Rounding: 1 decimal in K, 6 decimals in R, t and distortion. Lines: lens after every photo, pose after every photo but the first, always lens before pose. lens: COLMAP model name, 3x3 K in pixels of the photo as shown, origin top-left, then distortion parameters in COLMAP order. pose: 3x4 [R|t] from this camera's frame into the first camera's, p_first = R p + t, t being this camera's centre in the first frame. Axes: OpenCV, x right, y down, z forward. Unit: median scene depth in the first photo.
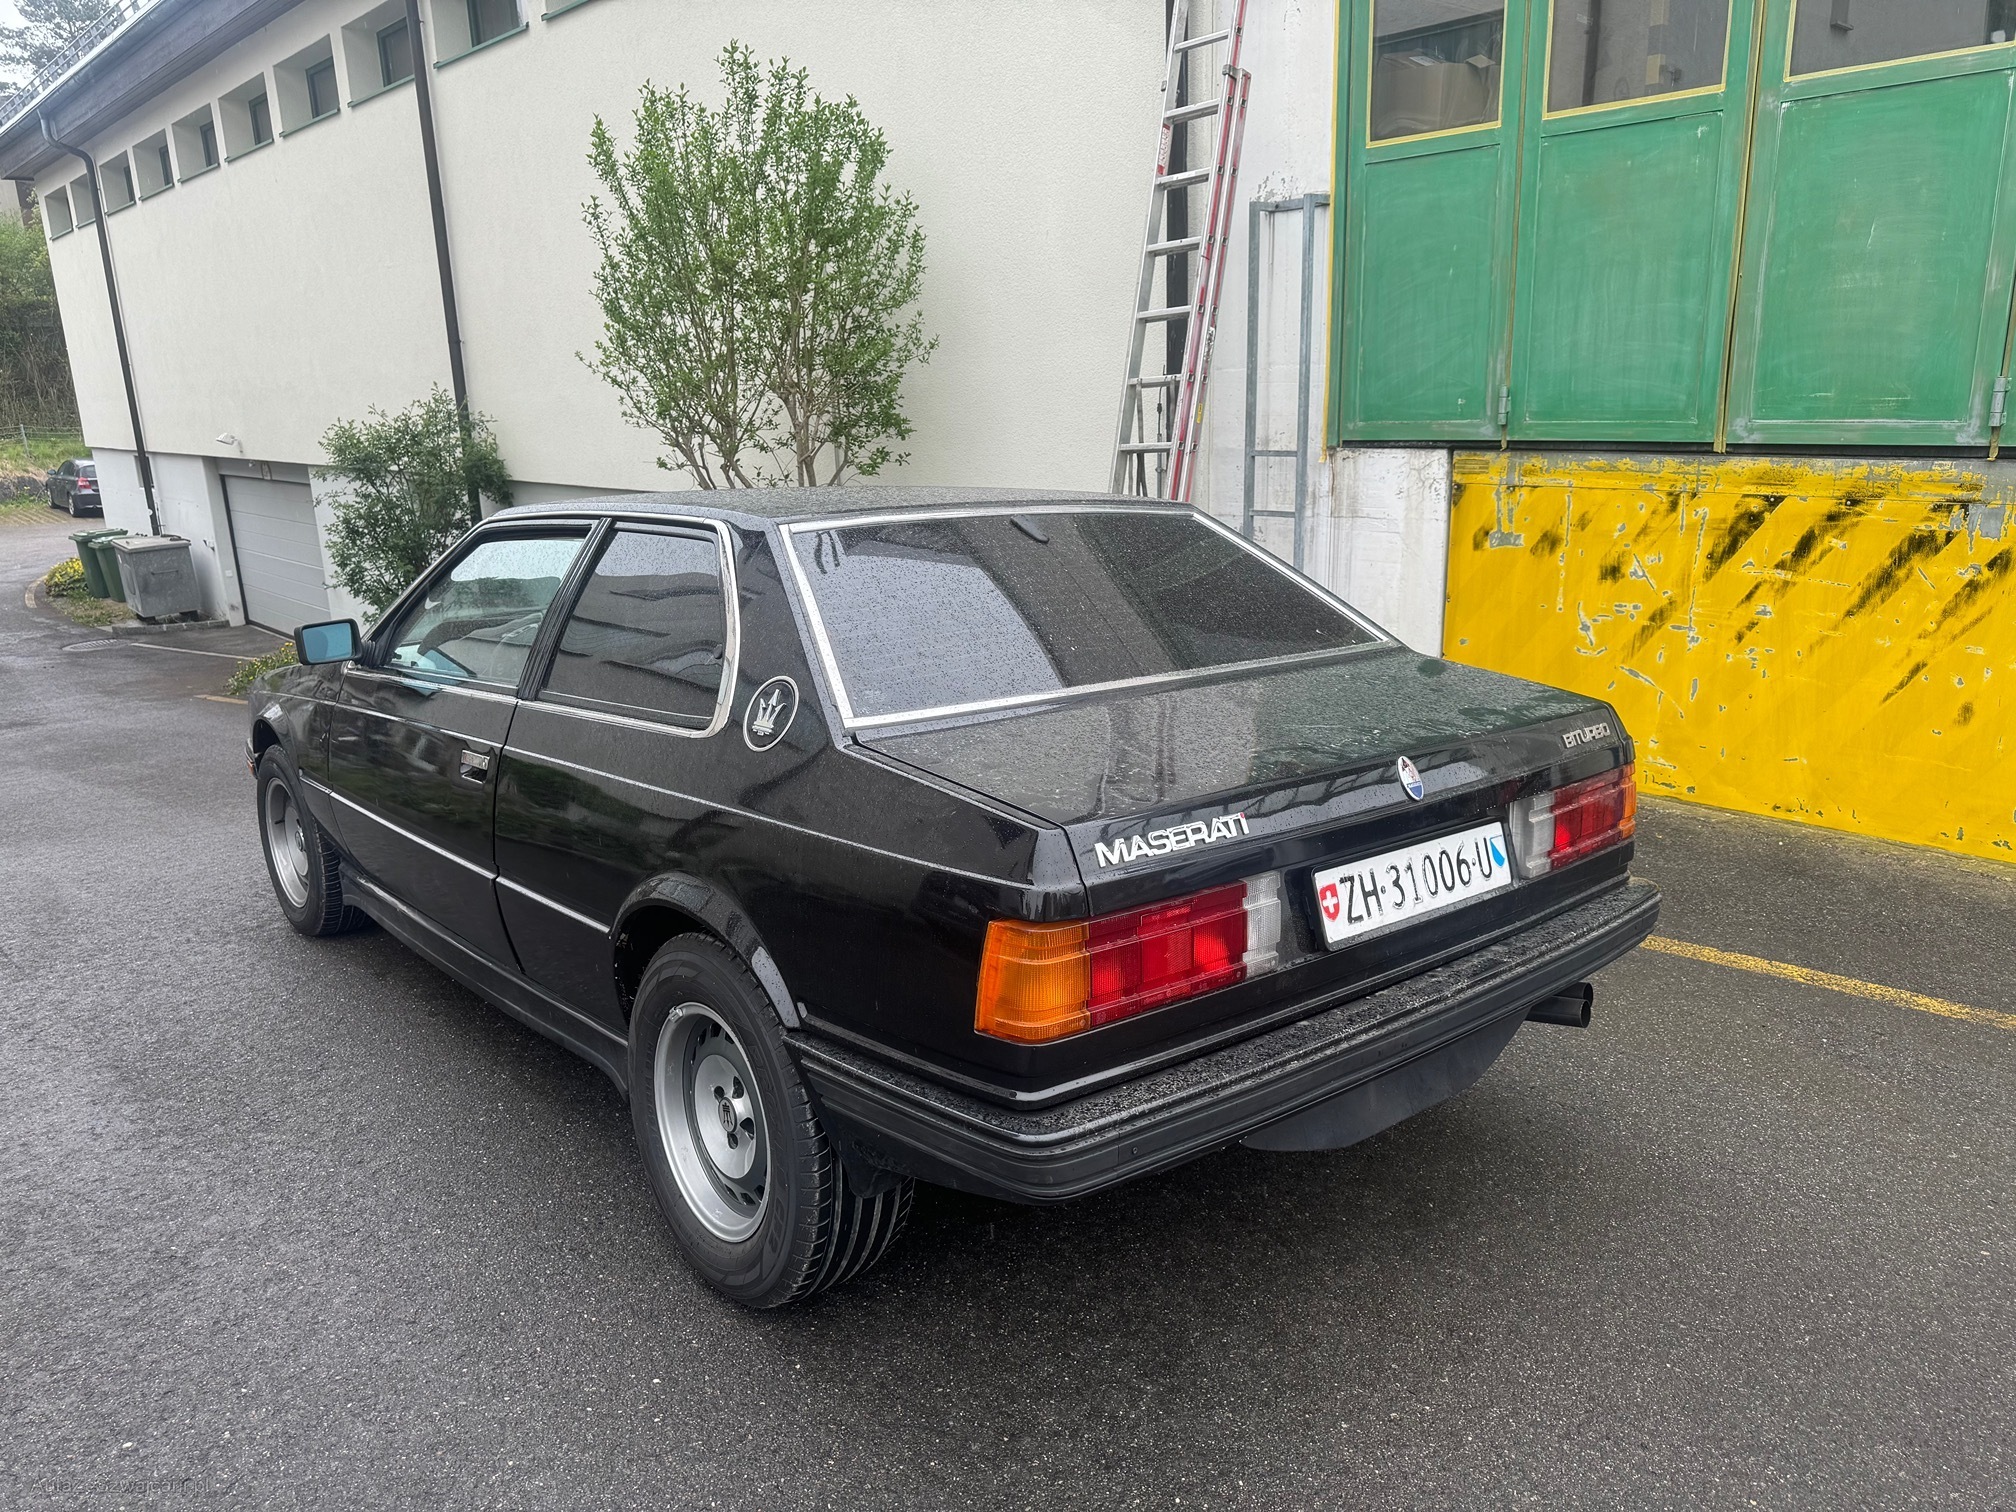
lens RADIAL K [[1437.1, 0, 1008.0], [0, 1437.1, 756.0], [0, 0, 1]] dist [0.007226, -0.024824]
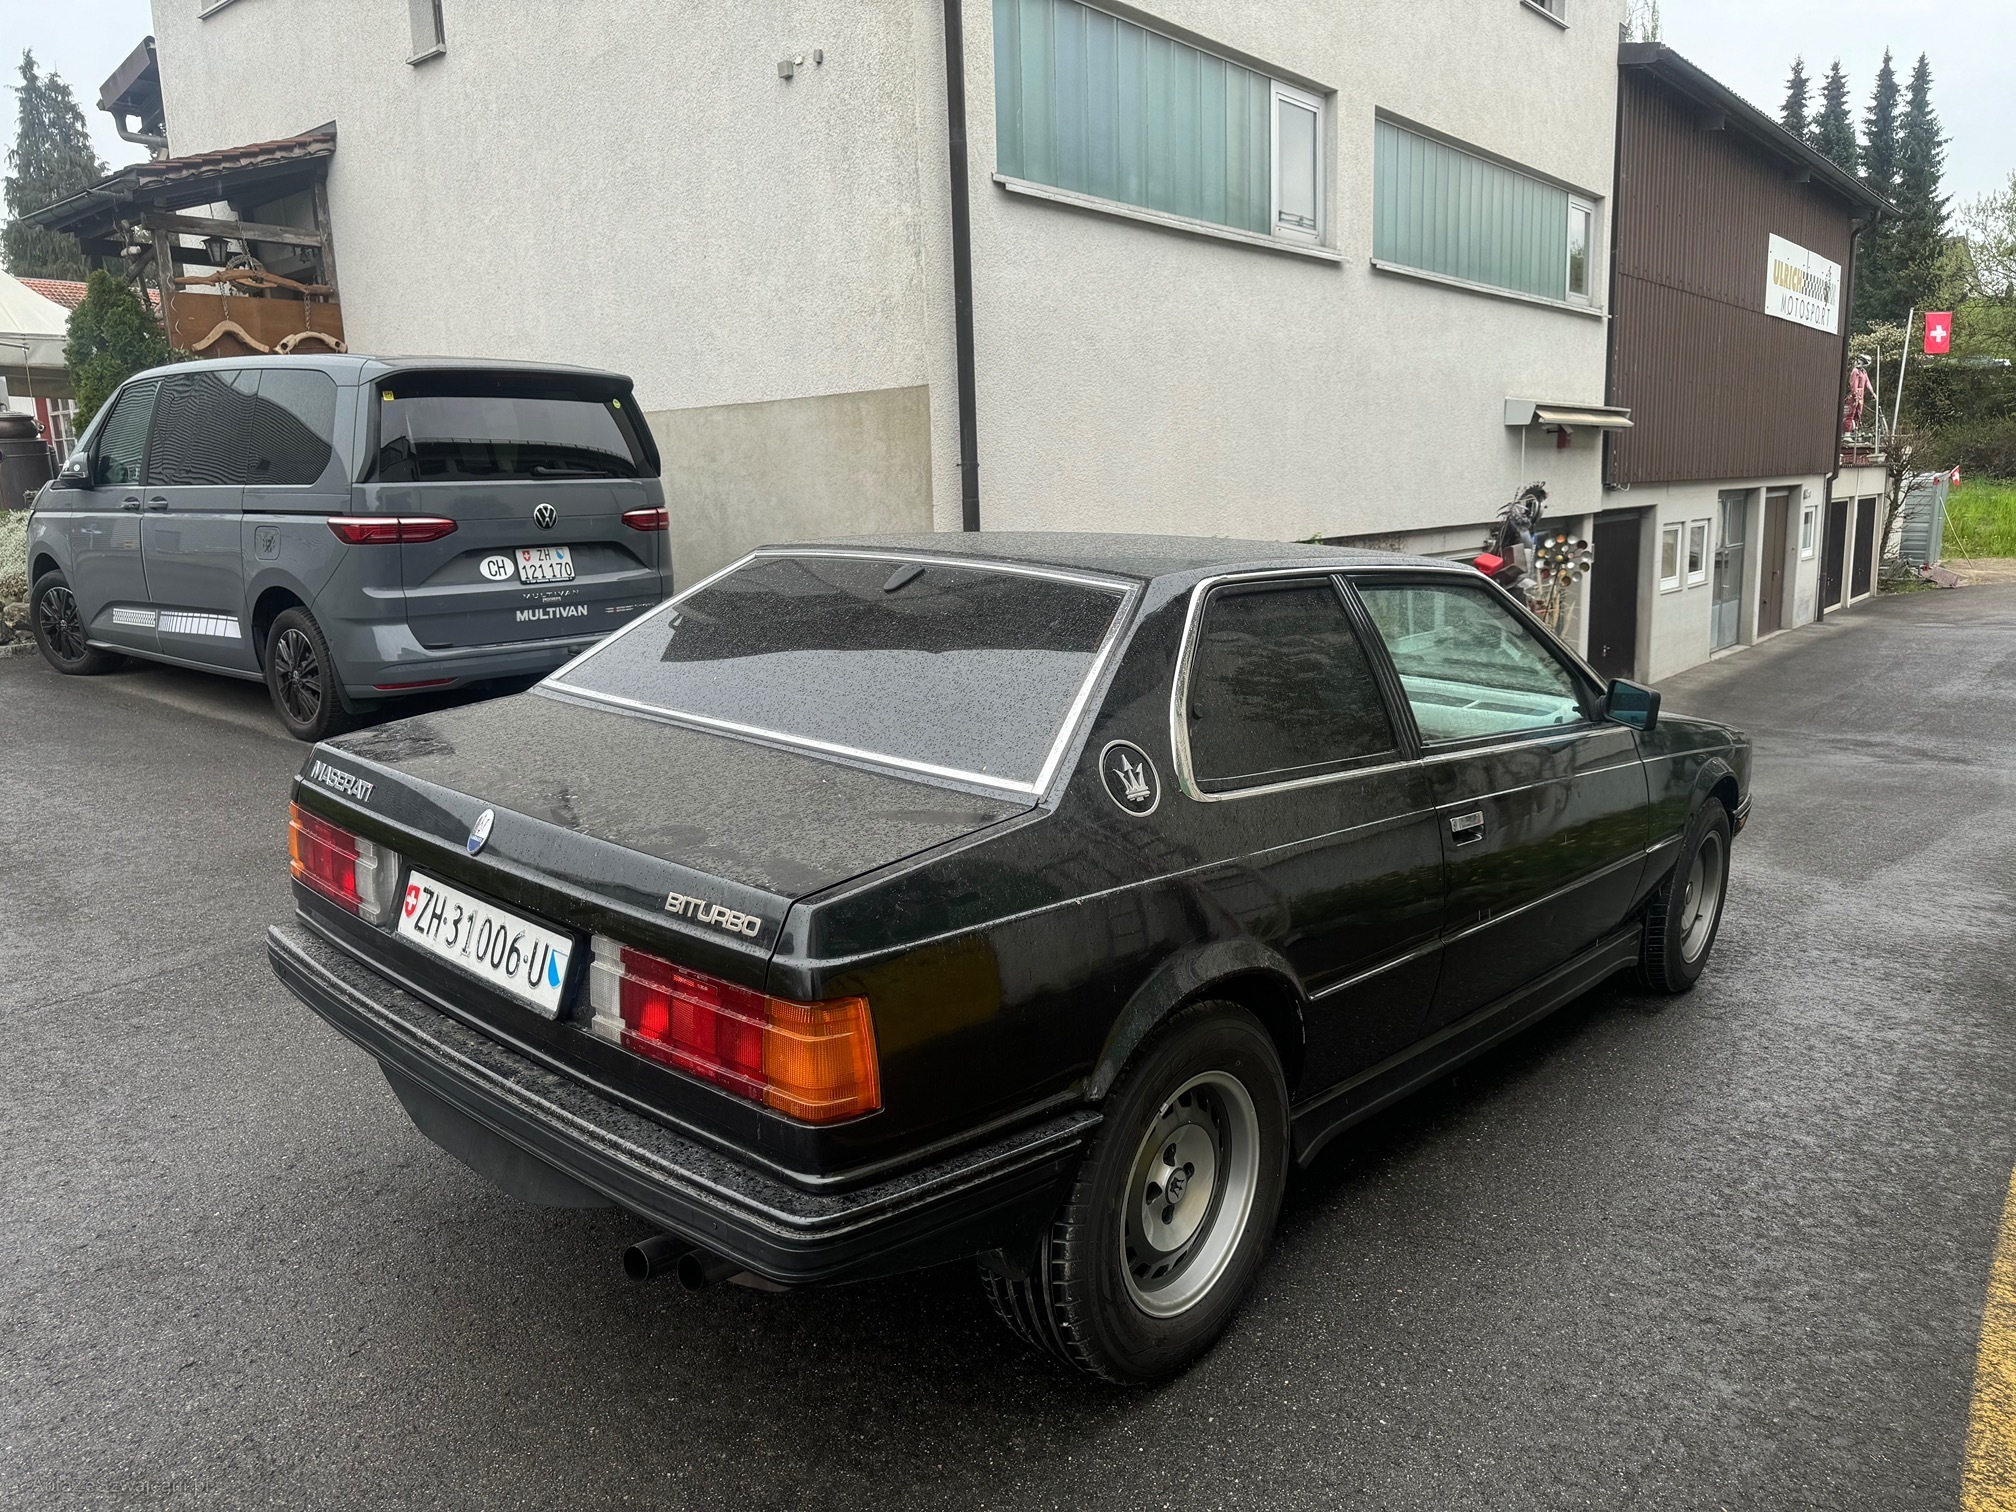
lens RADIAL K [[1388.6, 0, 979.2], [0, 1388.6, 802.1], [0, 0, 1]] dist [-0.003706, -0.002583]
pose [[0.132809, 0.233278, -0.963298, 0.537017], [-0.218751, 0.954840, 0.201071, -0.116534], [0.966701, 0.184018, 0.177841, 0.507131]]
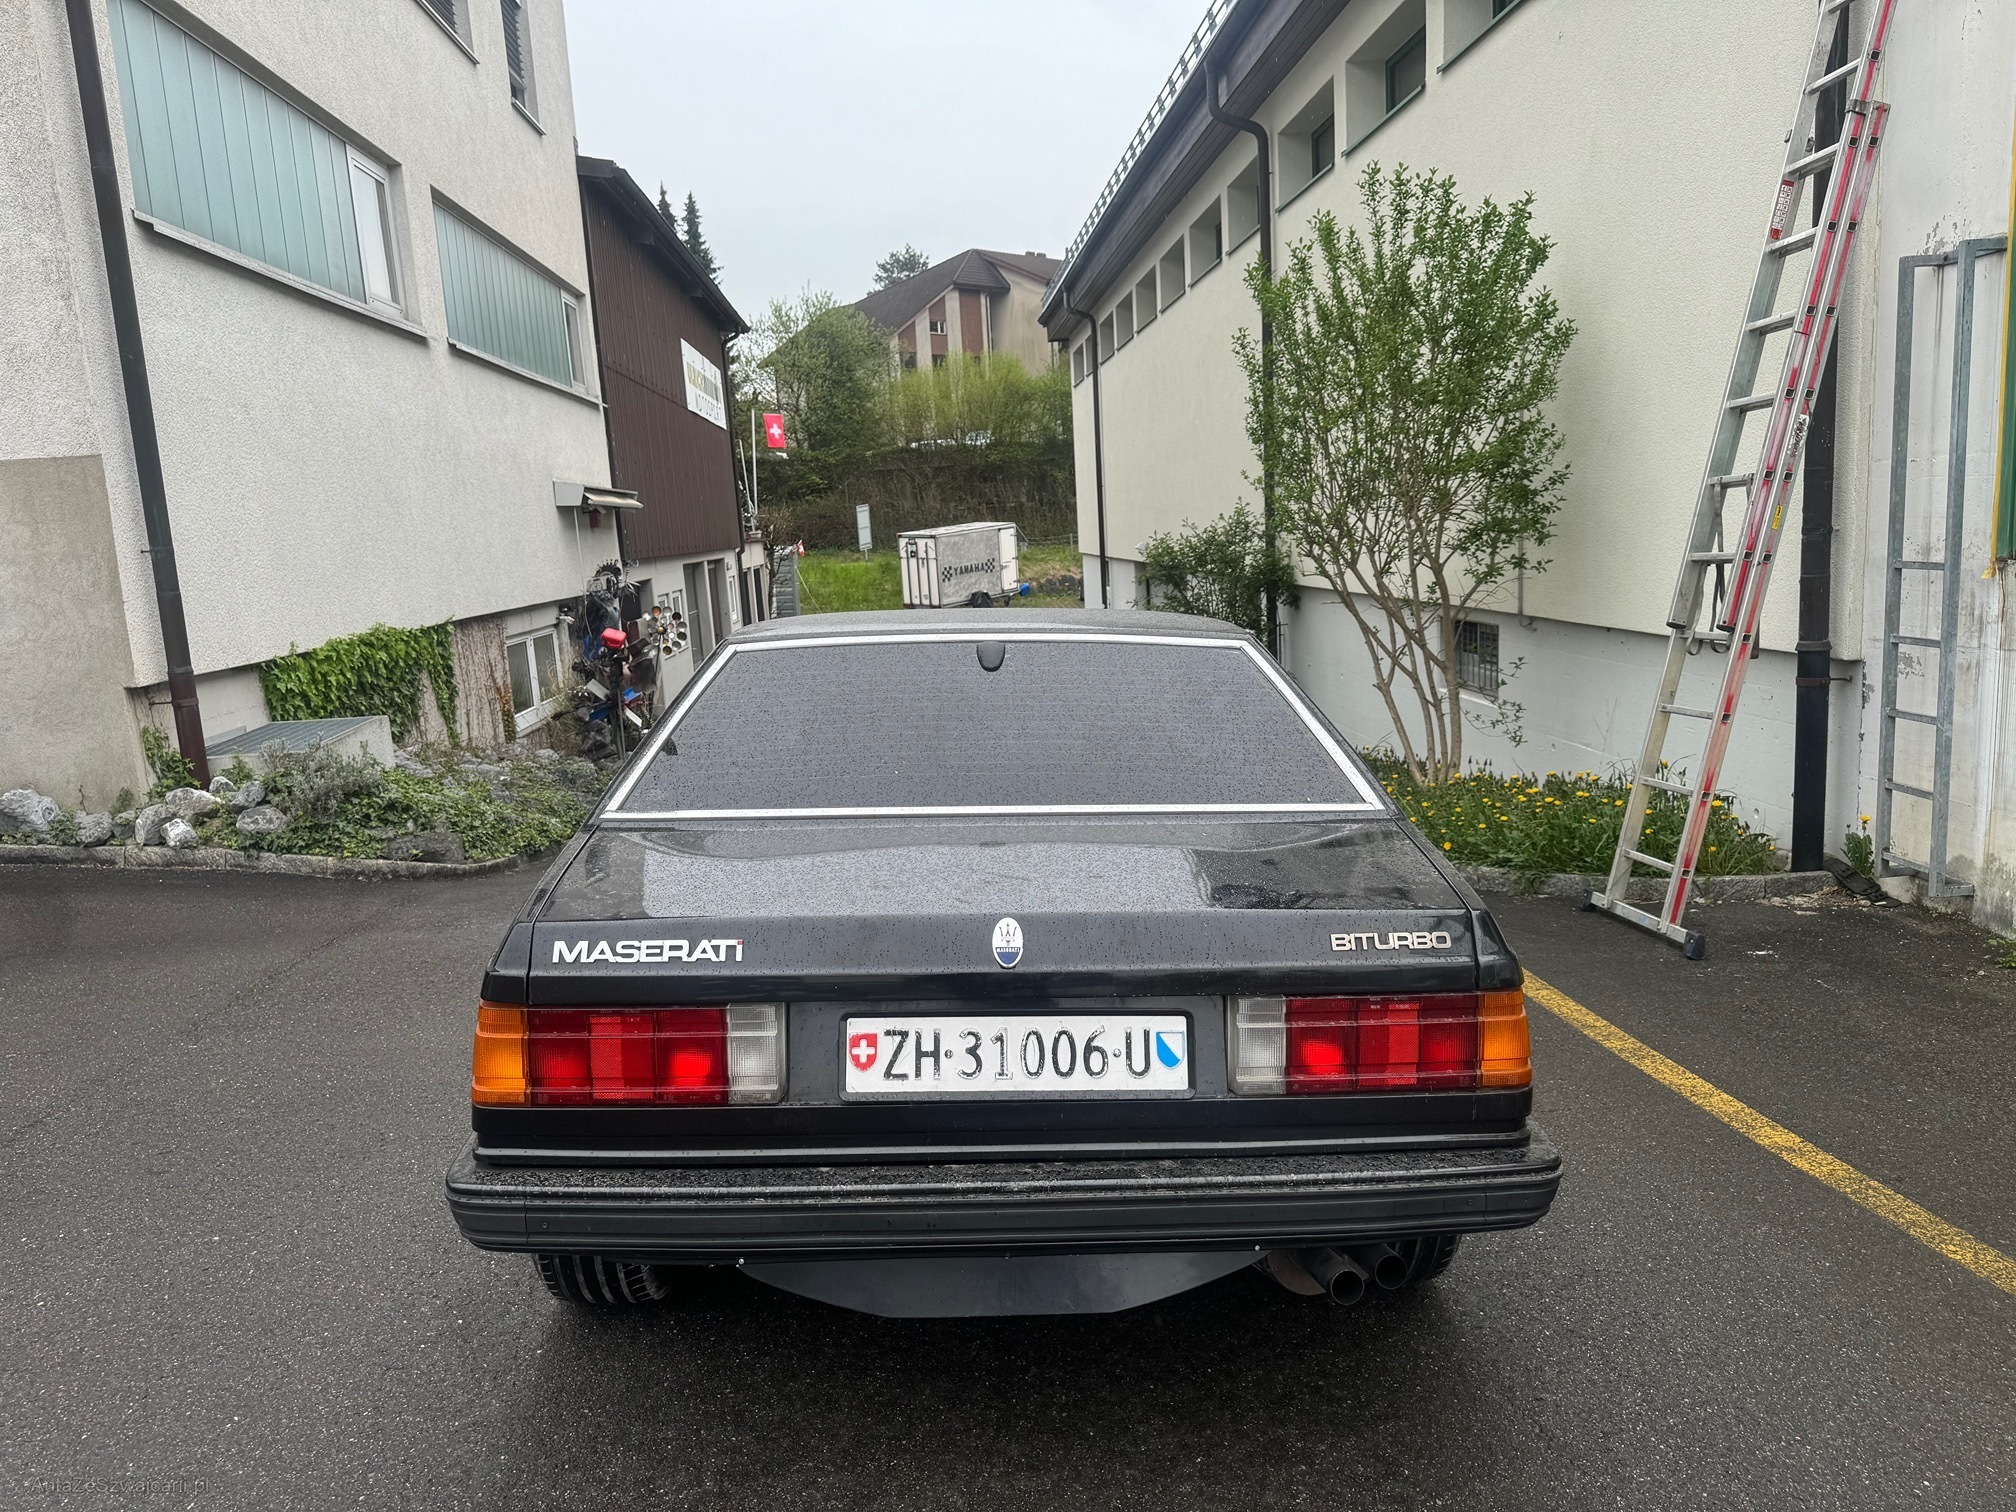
lens RADIAL K [[1404.3, 0, 1008.0], [0, 1404.3, 756.0], [0, 0, 1]] dist [0.106082, -0.144253]
pose [[0.781784, 0.085580, -0.617648, 0.364942], [-0.125338, 0.991887, -0.021211, -0.037230], [0.610822, 0.093997, 0.786168, 0.119551]]
